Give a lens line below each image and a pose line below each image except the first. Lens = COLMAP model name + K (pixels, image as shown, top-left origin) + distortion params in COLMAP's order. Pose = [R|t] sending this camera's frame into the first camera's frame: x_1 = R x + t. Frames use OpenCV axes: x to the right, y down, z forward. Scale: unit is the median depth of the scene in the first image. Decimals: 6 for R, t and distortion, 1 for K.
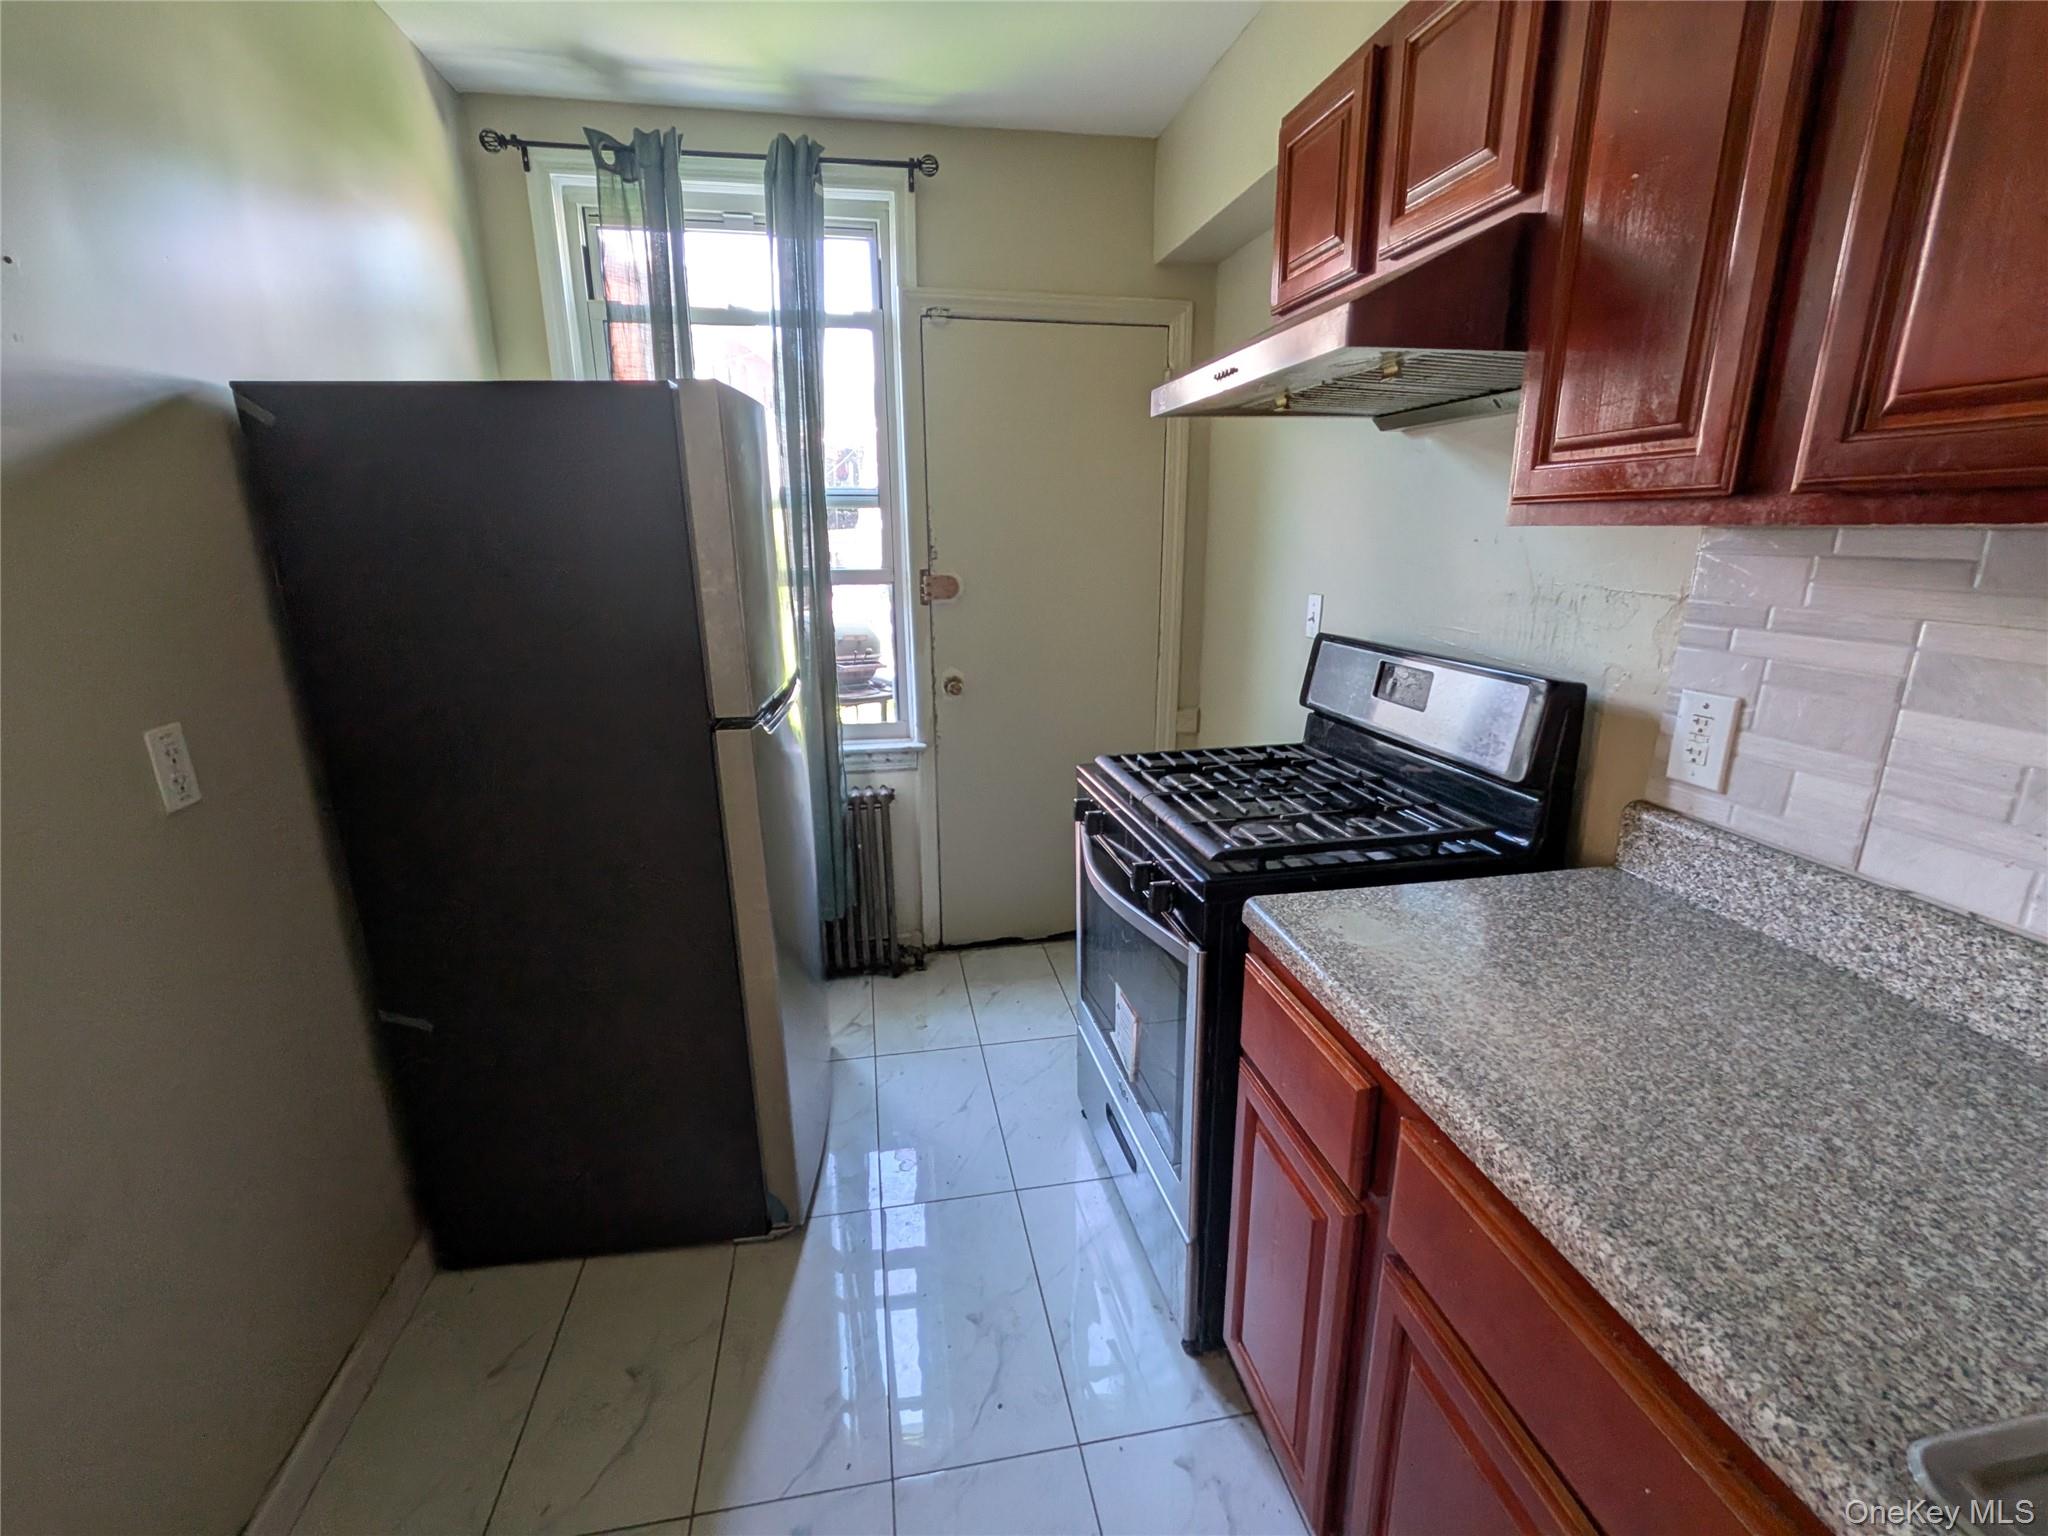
lens RADIAL K [[906.2, 0, 1021.7], [0, 906.2, 783.9], [0, 0, 1]] dist [0.004427, -0.005095]
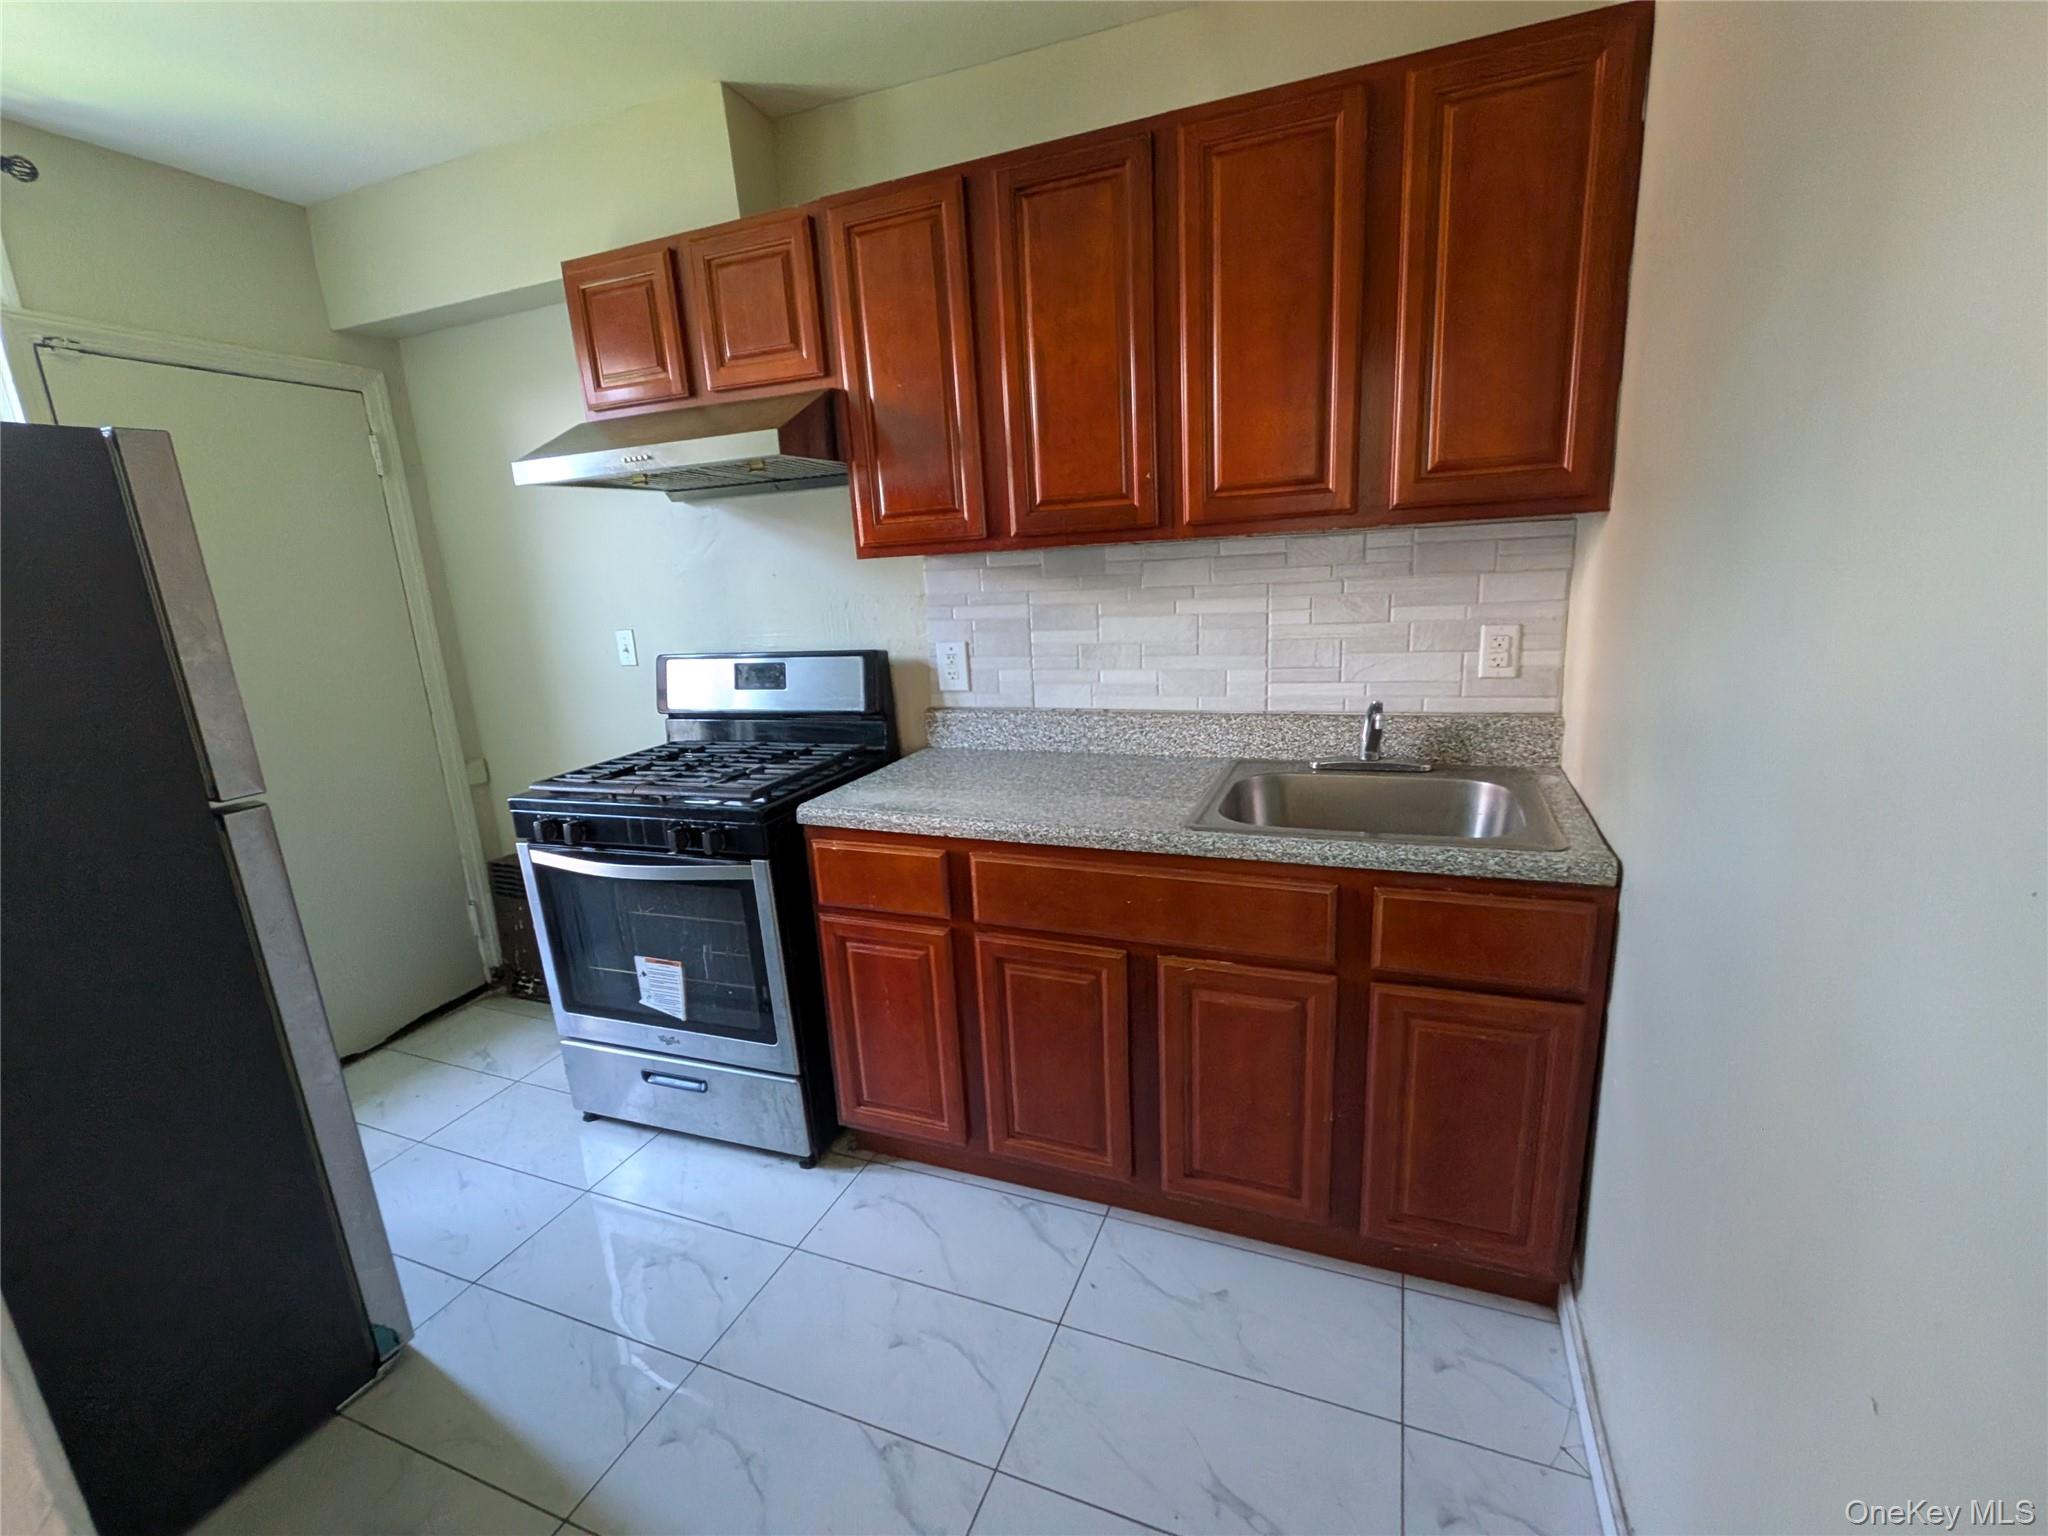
lens RADIAL K [[906.2, 0, 1021.7], [0, 906.2, 783.9], [0, 0, 1]] dist [0.004427, -0.005095]
pose [[0.532811, -0.226791, 0.815278, -0.764563], [0.279686, 0.956472, 0.083284, 0.067106], [-0.798679, 0.183647, 0.573050, -0.165682]]
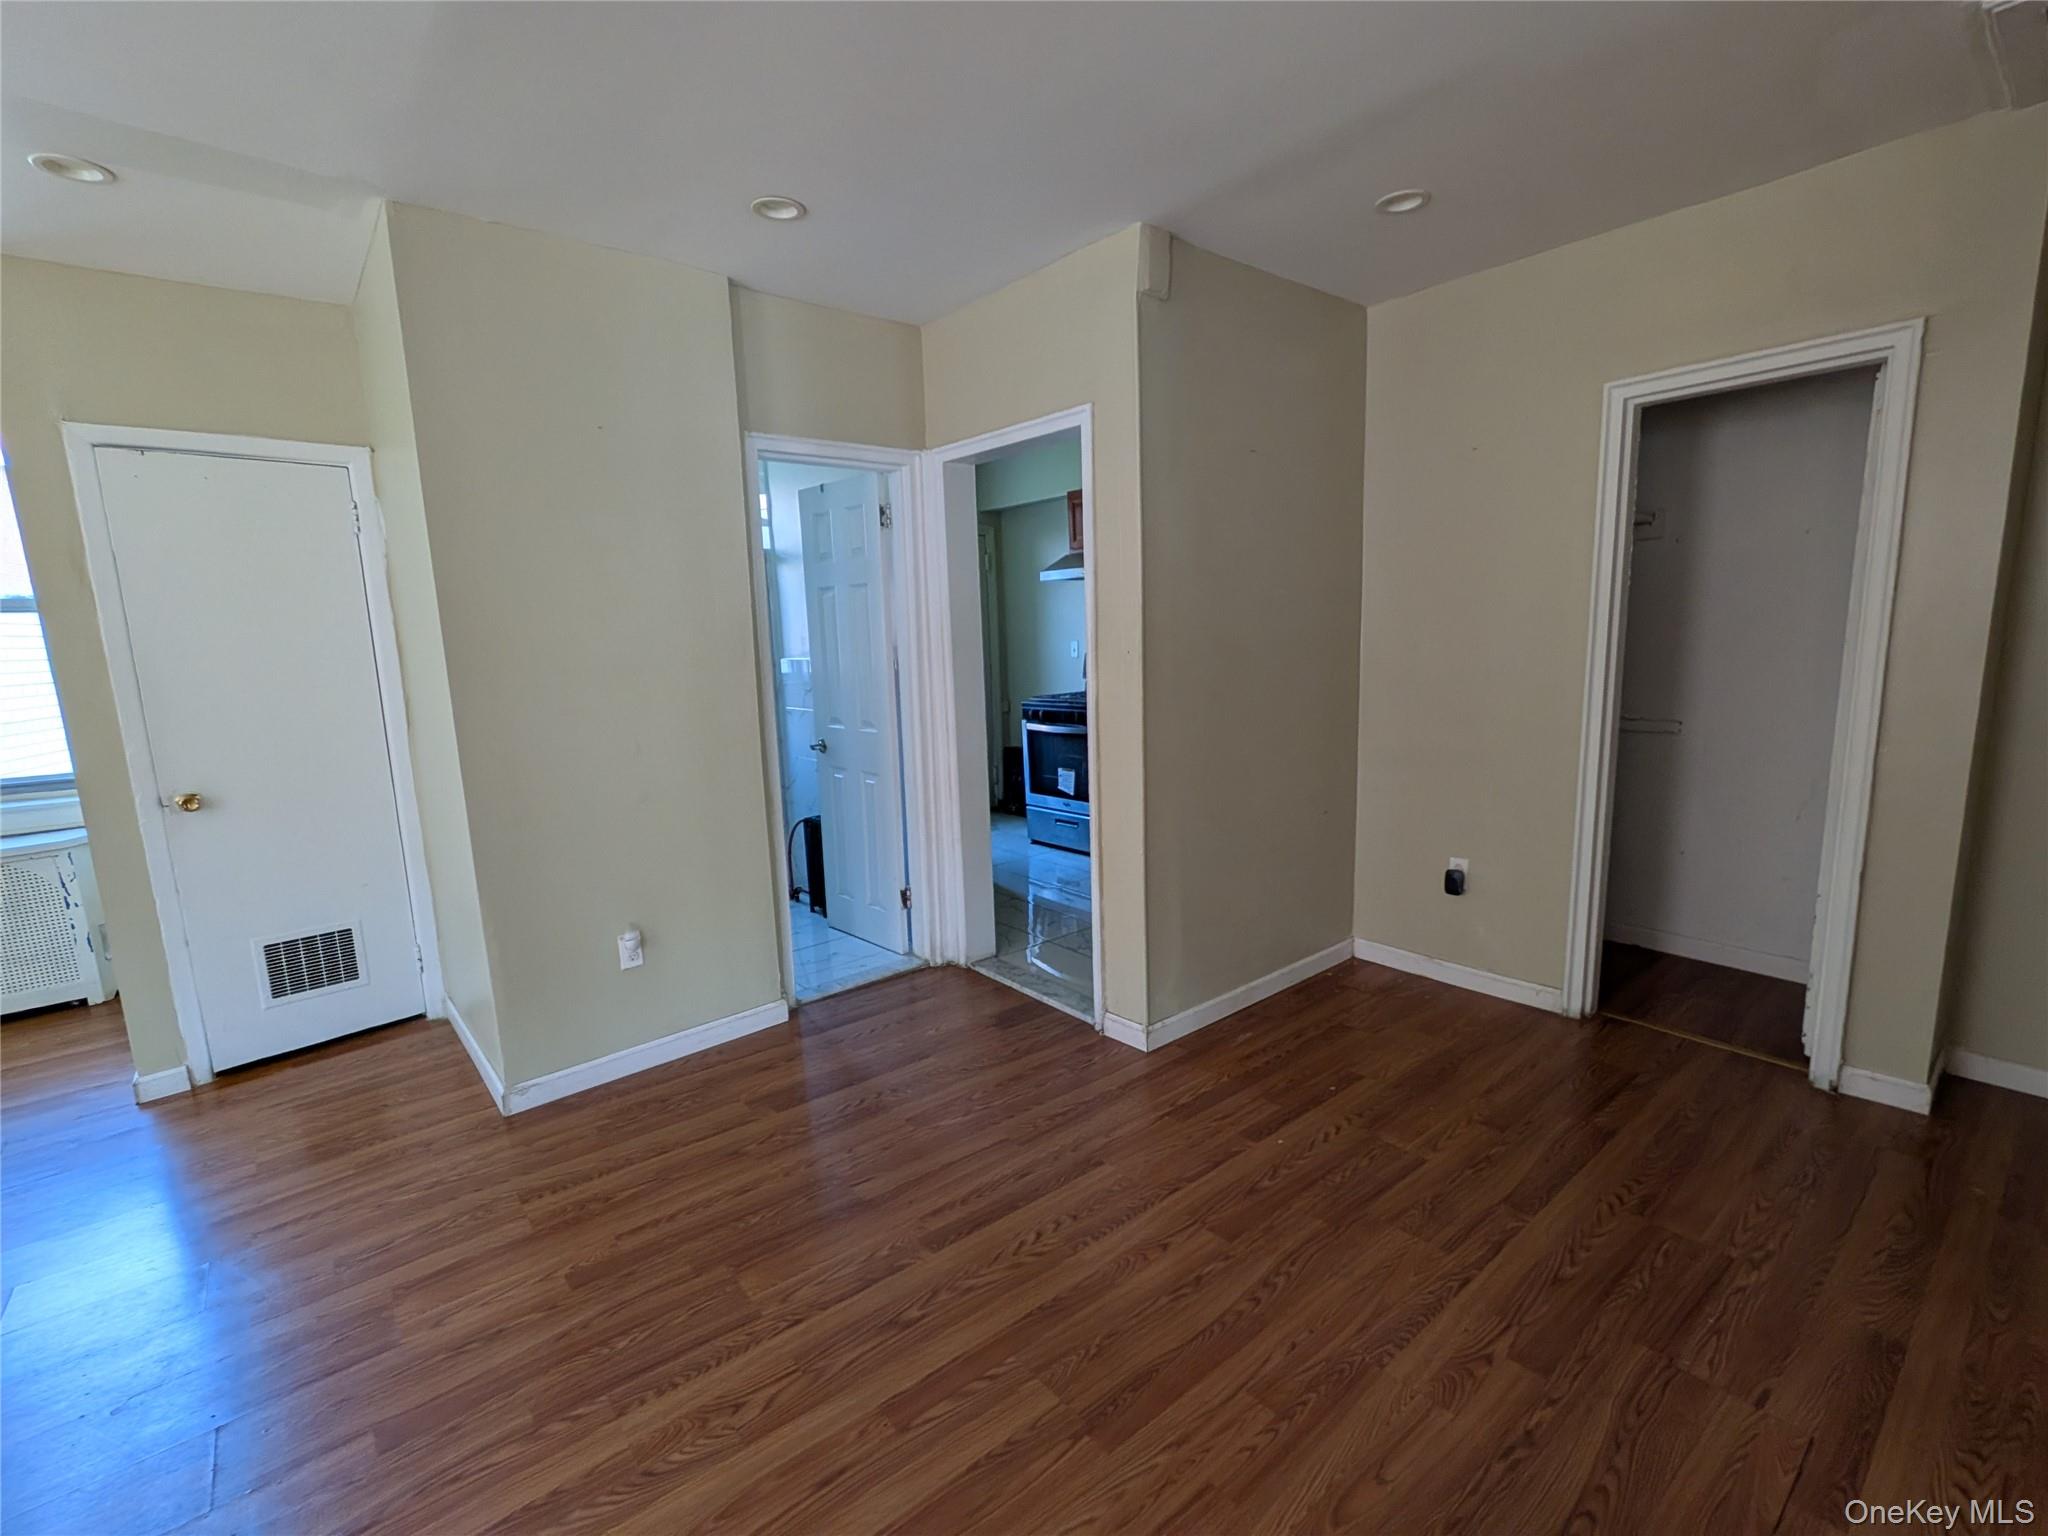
lens RADIAL K [[906.2, 0, 1021.7], [0, 906.2, 783.9], [0, 0, 1]] dist [0.004427, -0.005095]
pose [[0.872817, -0.105288, 0.476556, -1.974873], [0.159653, 0.984325, -0.074932, 0.664119], [-0.461196, 0.141485, 0.875945, -2.110298]]
